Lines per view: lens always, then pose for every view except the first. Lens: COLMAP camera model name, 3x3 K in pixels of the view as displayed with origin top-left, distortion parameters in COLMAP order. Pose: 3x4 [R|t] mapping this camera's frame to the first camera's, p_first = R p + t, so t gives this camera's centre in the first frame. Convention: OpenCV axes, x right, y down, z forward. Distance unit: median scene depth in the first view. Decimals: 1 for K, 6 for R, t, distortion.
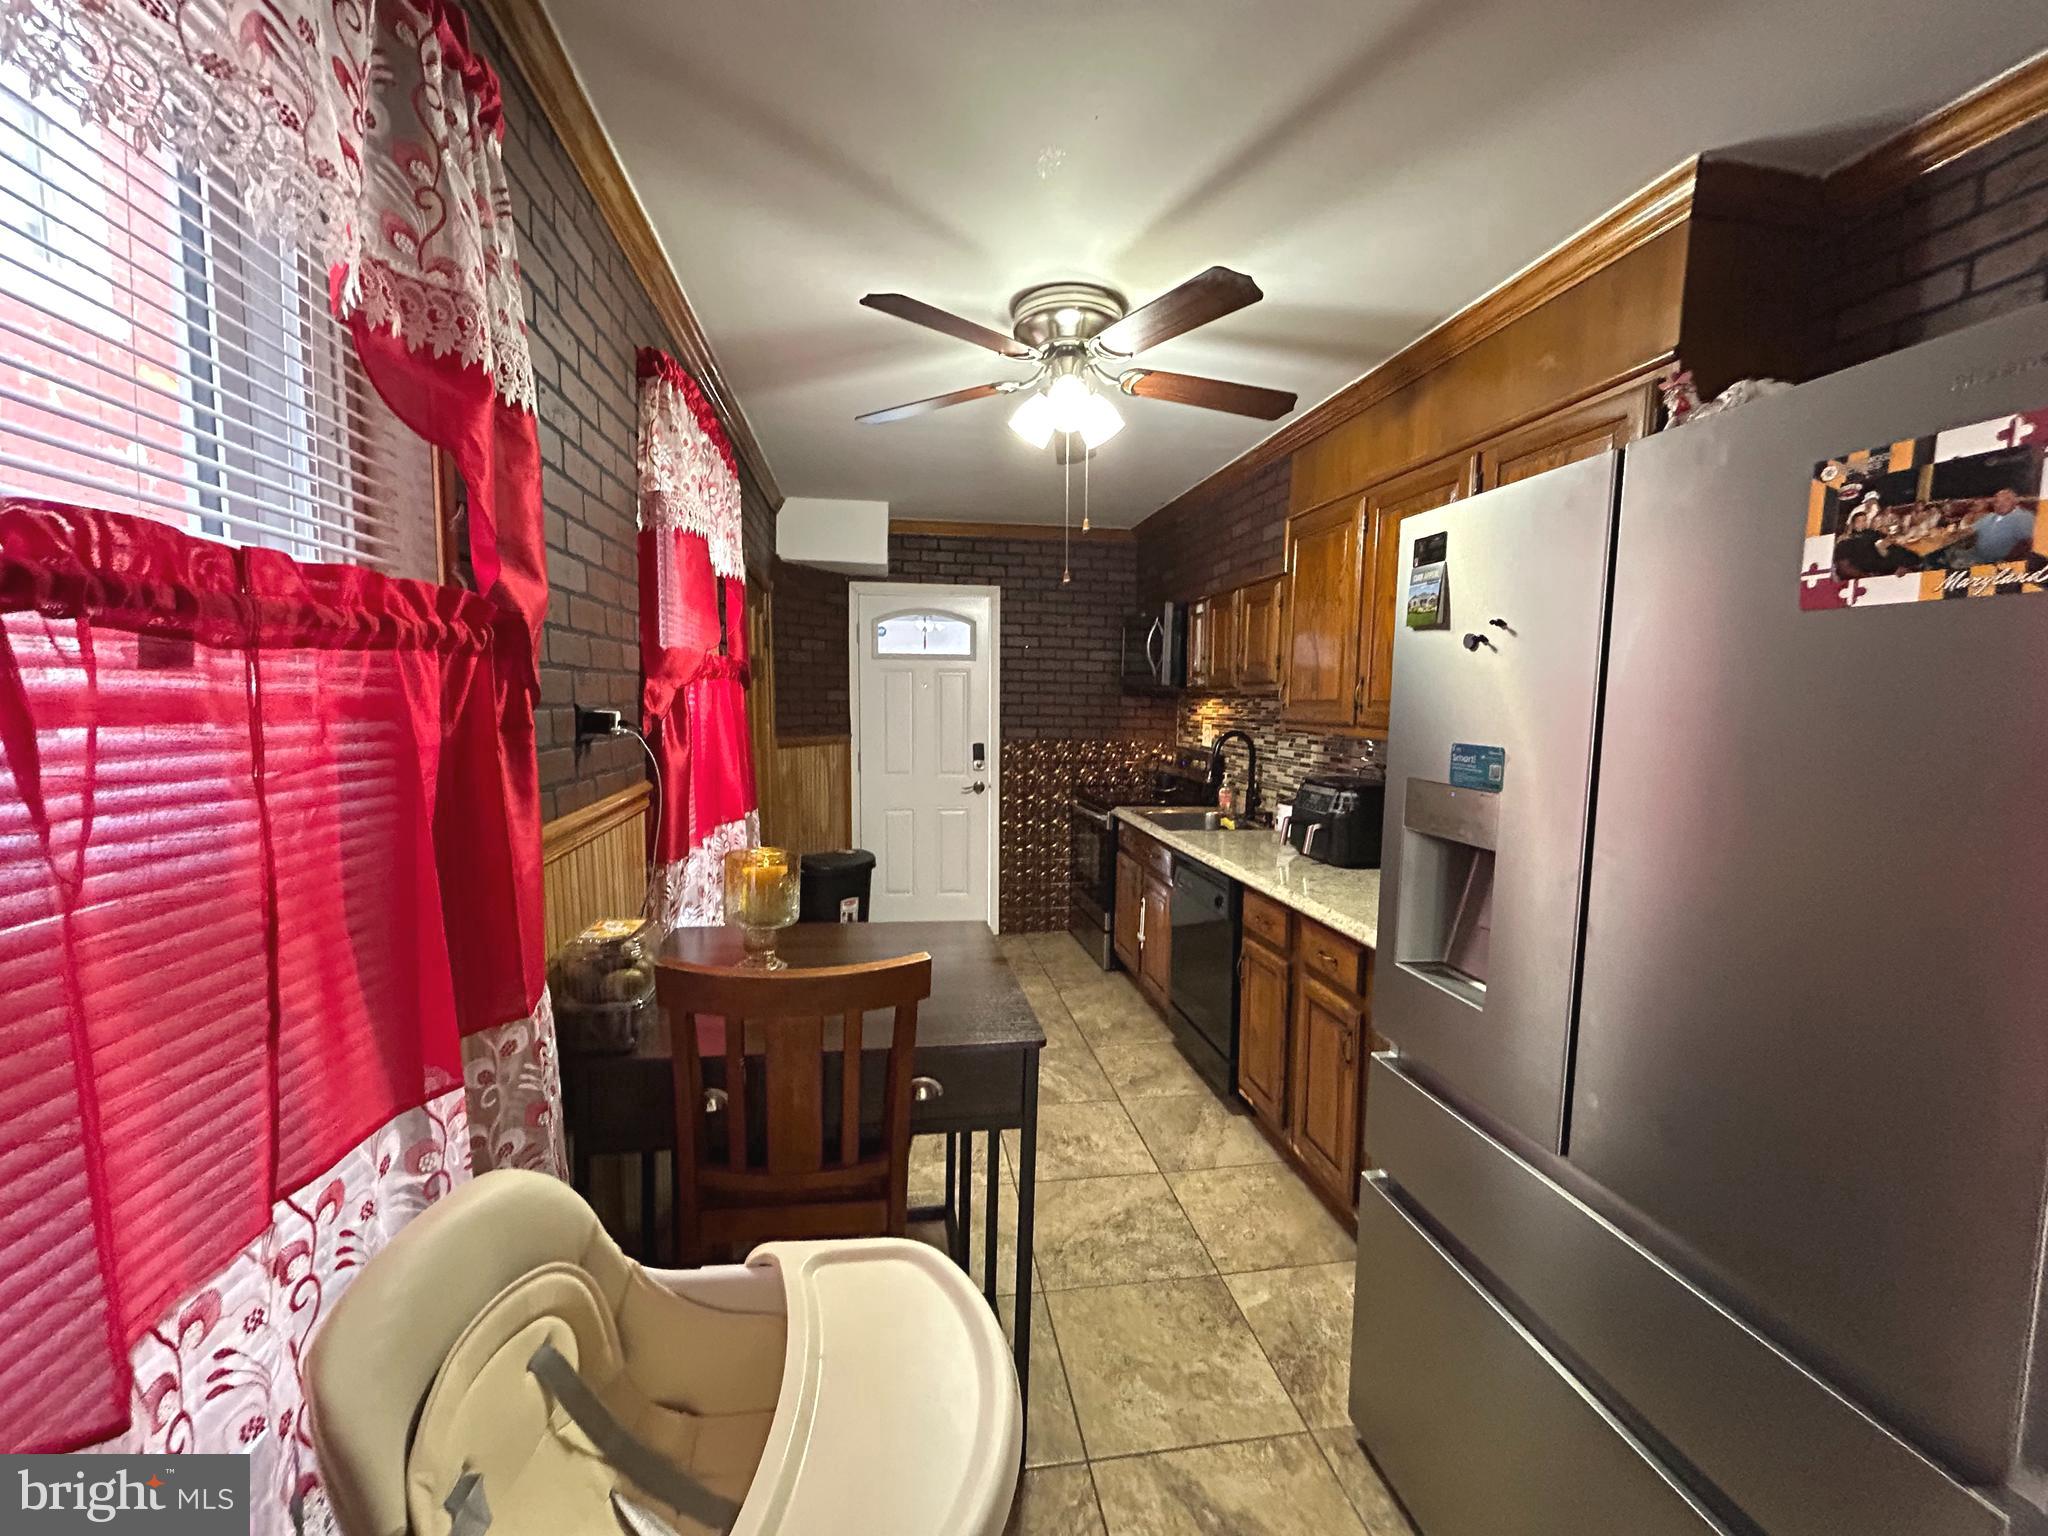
lens RADIAL K [[827.0, 0, 1017.7], [0, 827.0, 772.2], [0, 0, 1]] dist [-0.000599, 0.002168]
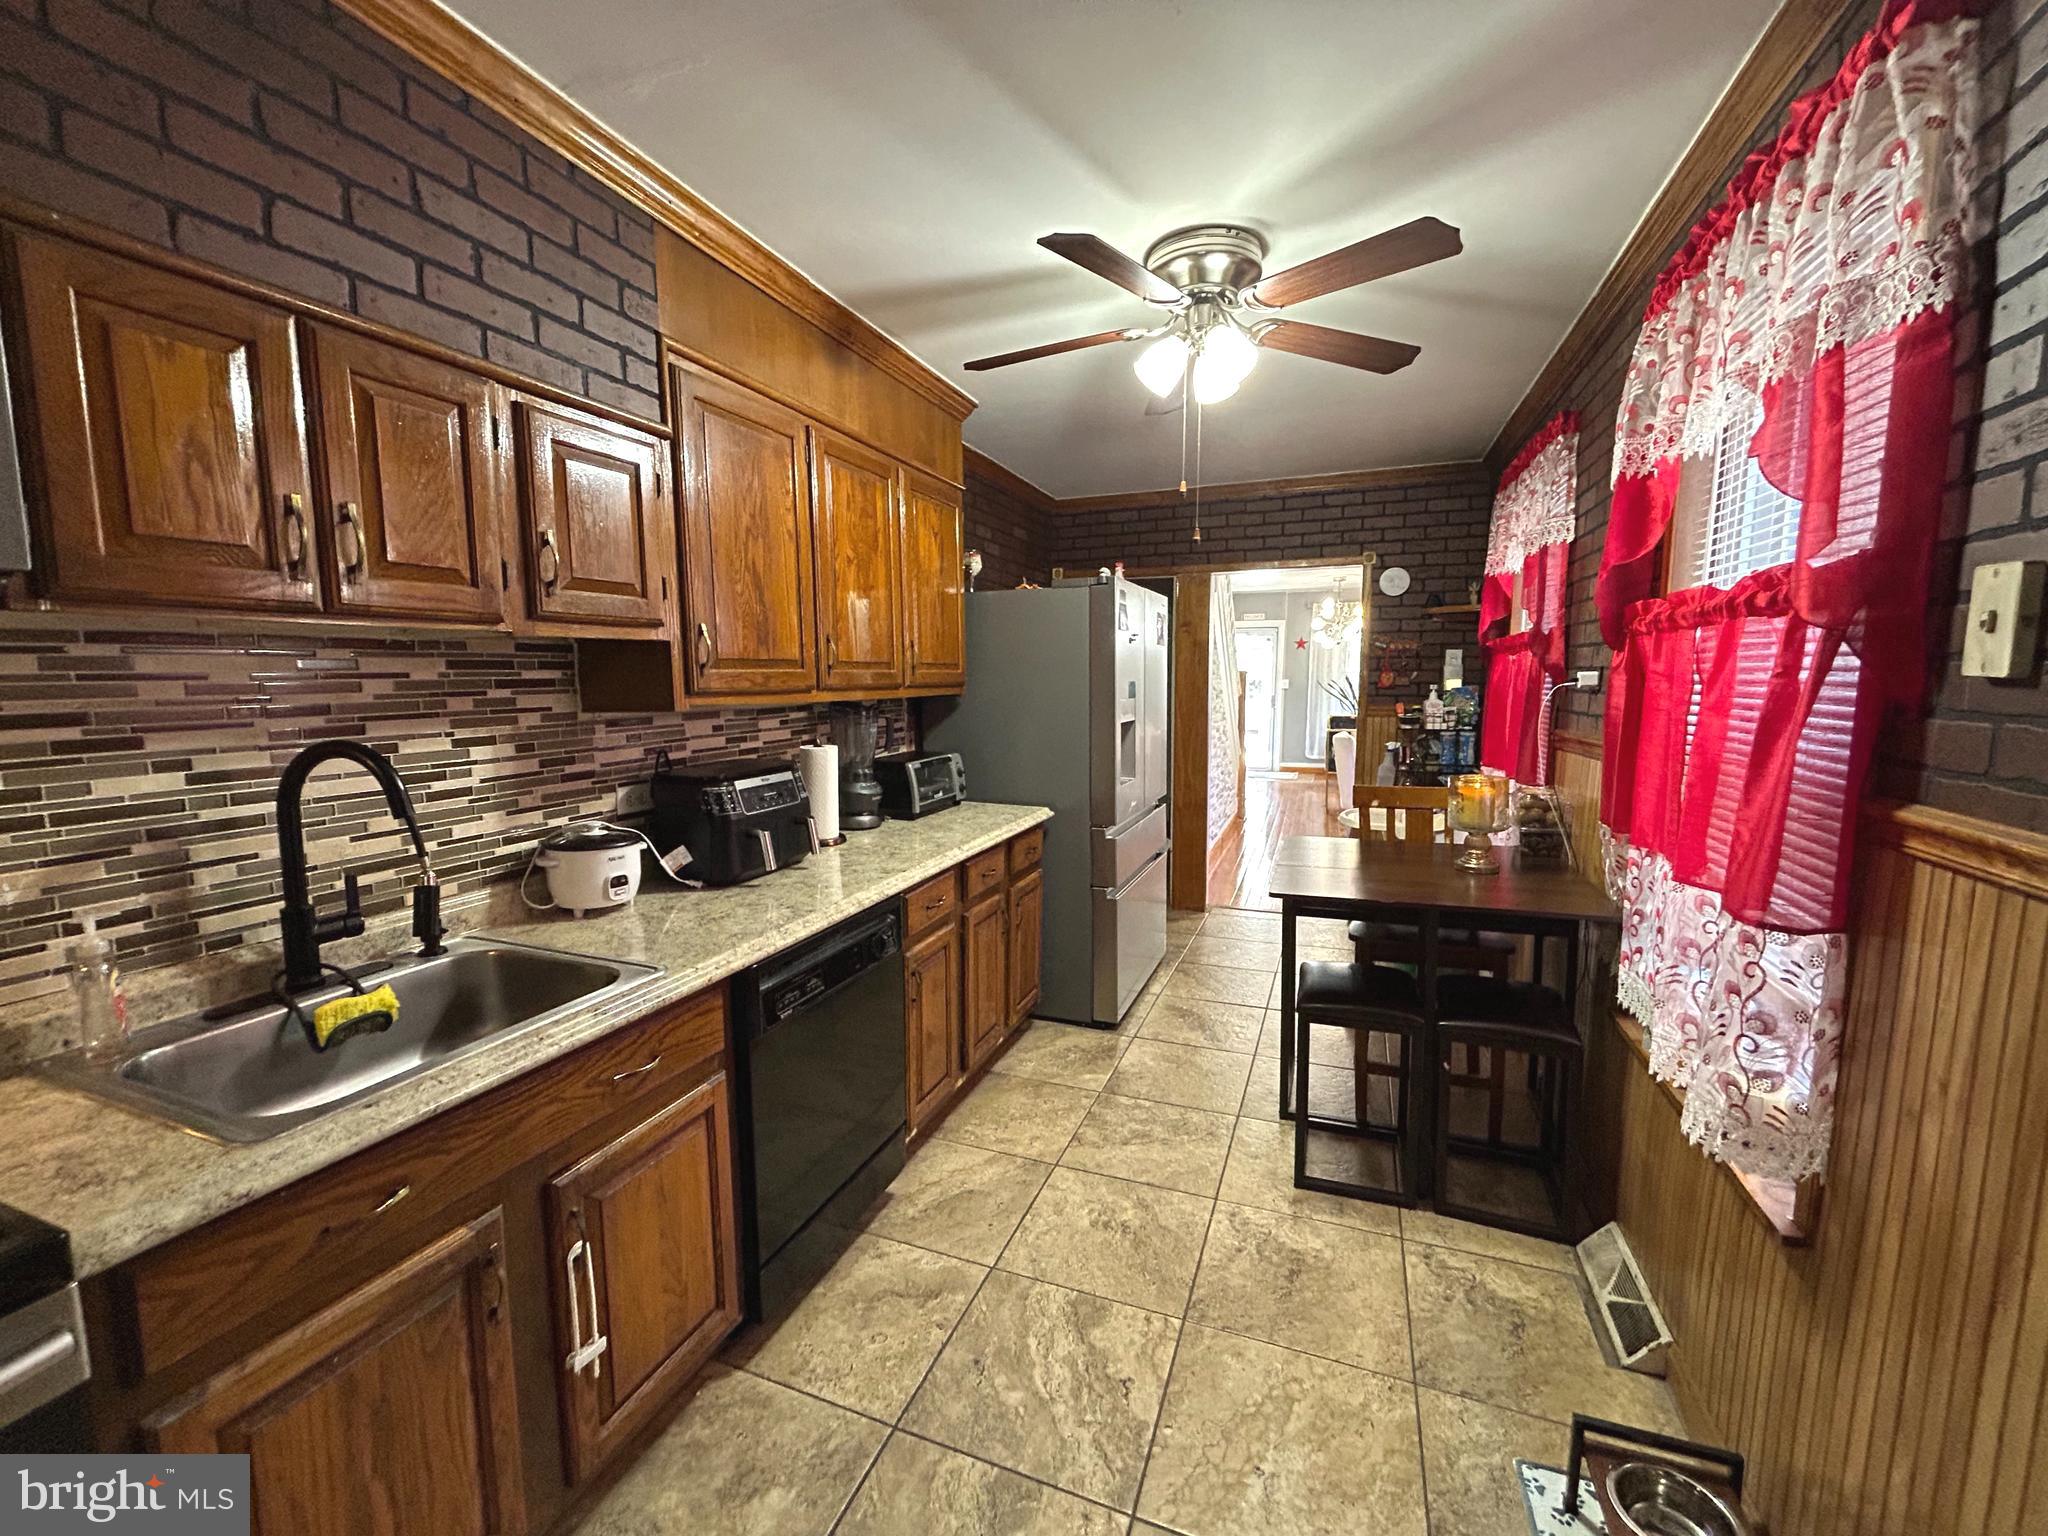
lens RADIAL K [[827.0, 0, 1011.6], [0, 827.0, 775.0], [0, 0, 1]] dist [-0.000599, 0.002168]
pose [[-0.854159, -0.064565, 0.515988, -0.206497], [0.046419, 0.978834, 0.199321, -0.119910], [-0.517936, 0.194203, -0.833083, 1.489165]]
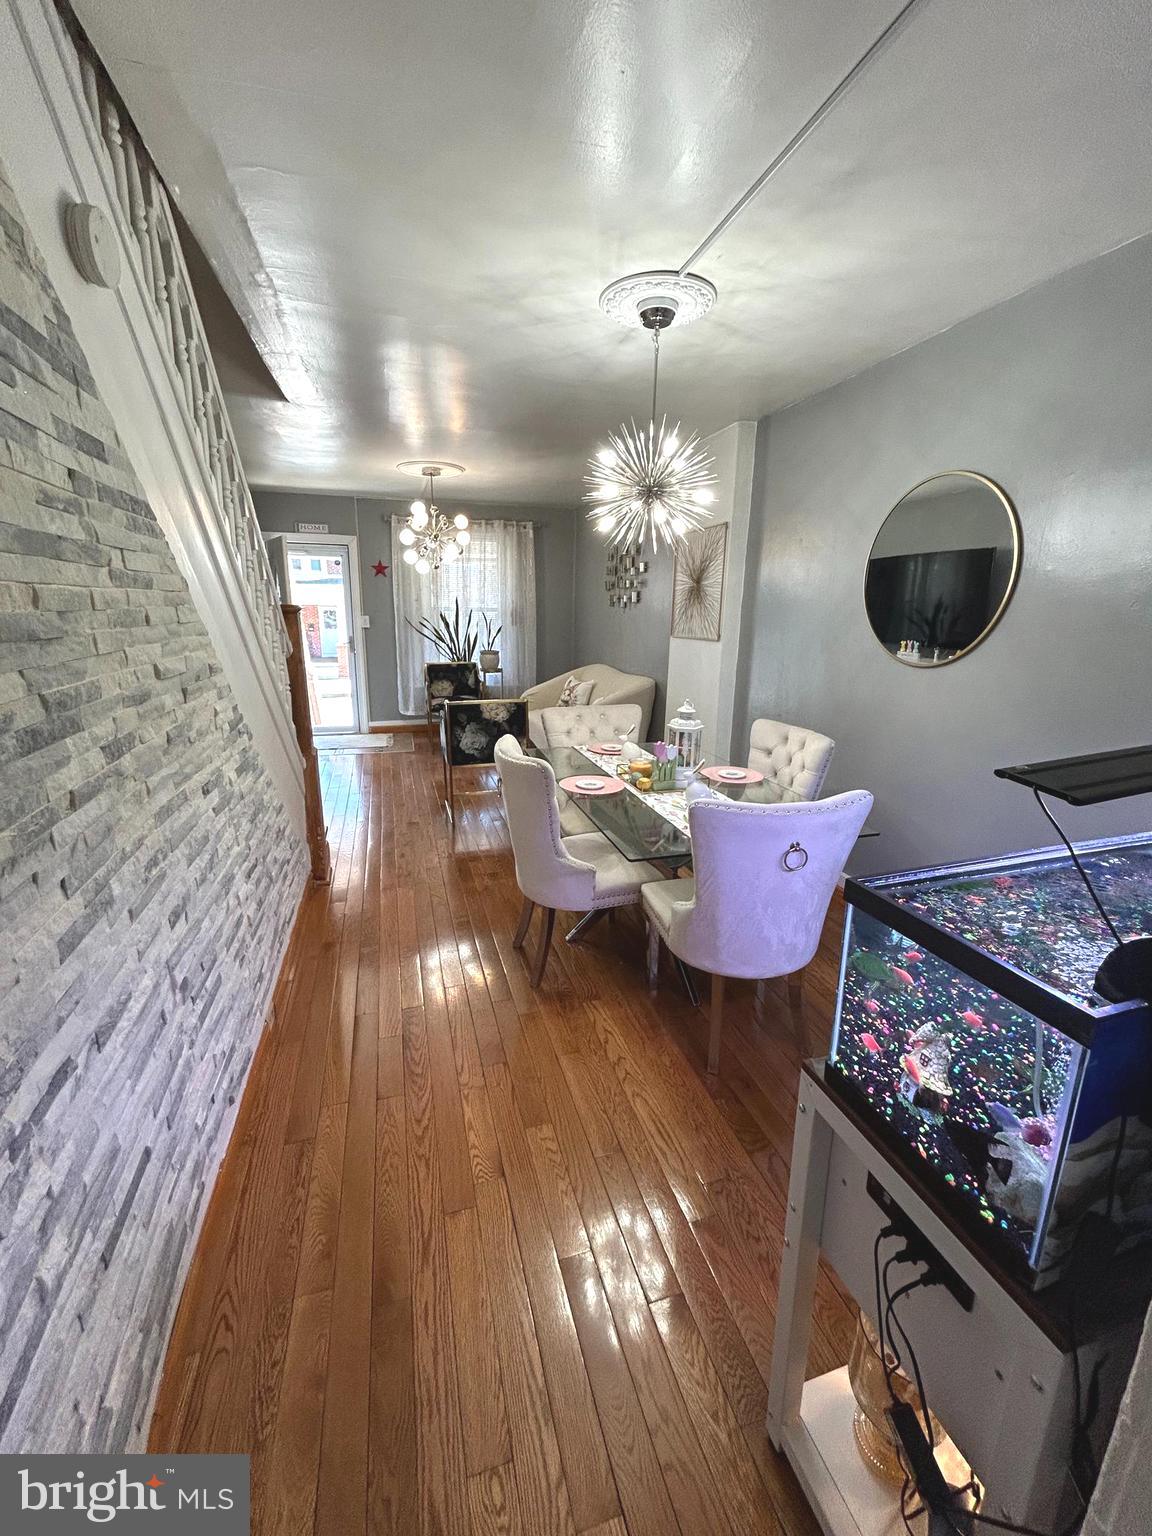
lens RADIAL K [[620.3, 0, 577.1], [0, 620.3, 766.6], [0, 0, 1]] dist [-0.000599, 0.002168]
pose [[-0.993248, 0.008830, -0.115678, -0.127588], [-0.029729, 0.944434, 0.327355, -0.092729], [0.112141, 0.328583, -0.937794, 1.195594]]
